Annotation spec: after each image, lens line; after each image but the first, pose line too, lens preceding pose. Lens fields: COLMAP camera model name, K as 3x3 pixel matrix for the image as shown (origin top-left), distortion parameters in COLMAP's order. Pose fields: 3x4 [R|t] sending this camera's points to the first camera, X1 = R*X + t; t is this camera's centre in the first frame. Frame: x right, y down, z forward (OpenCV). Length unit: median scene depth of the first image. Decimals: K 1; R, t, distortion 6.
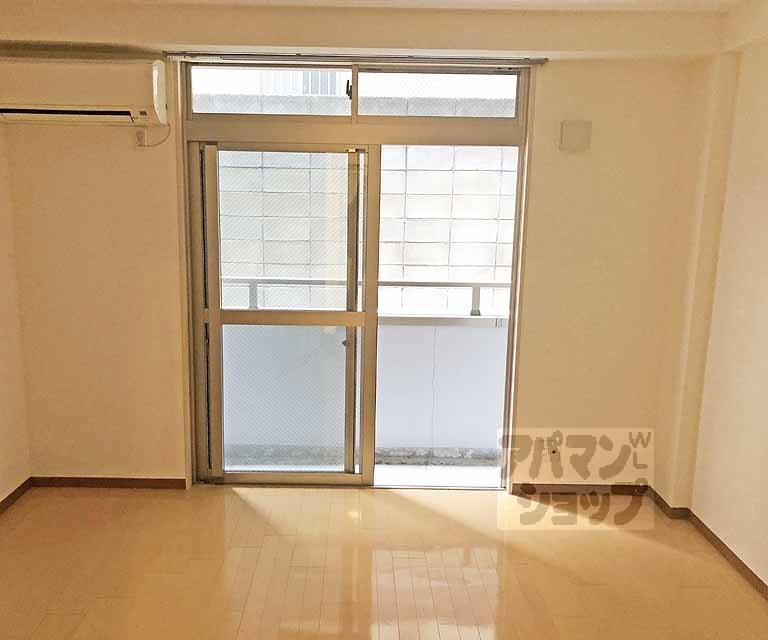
lens RADIAL K [[700.6, 0, 362.5], [0, 700.6, 319.8], [0, 0, 1]] dist [0.005709, -0.003009]
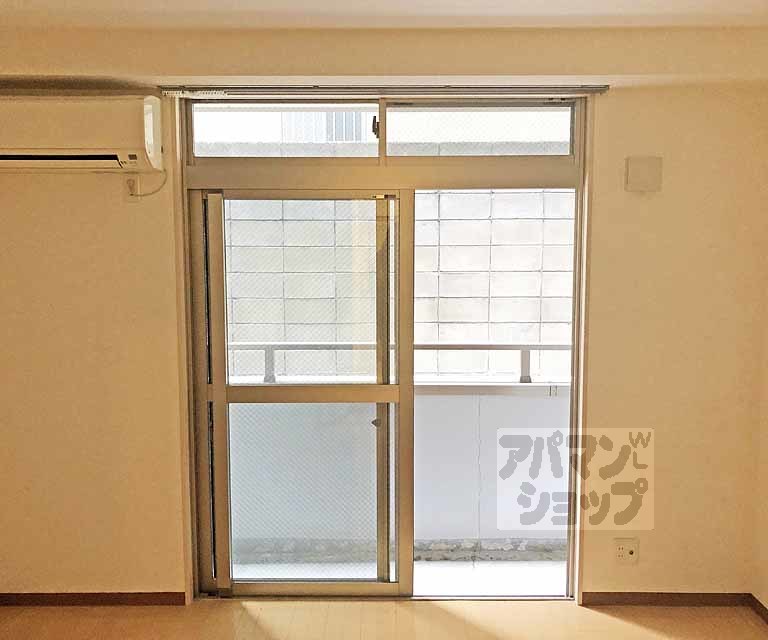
lens RADIAL K [[717.3, 0, 385.3], [0, 717.3, 318.8], [0, 0, 1]] dist [-0.004073, -0.001332]
pose [[0.999790, -0.017057, -0.011357, -0.001598], [0.016131, 0.996892, -0.077117, -0.024165], [0.012637, 0.076918, 0.996957, 0.133562]]
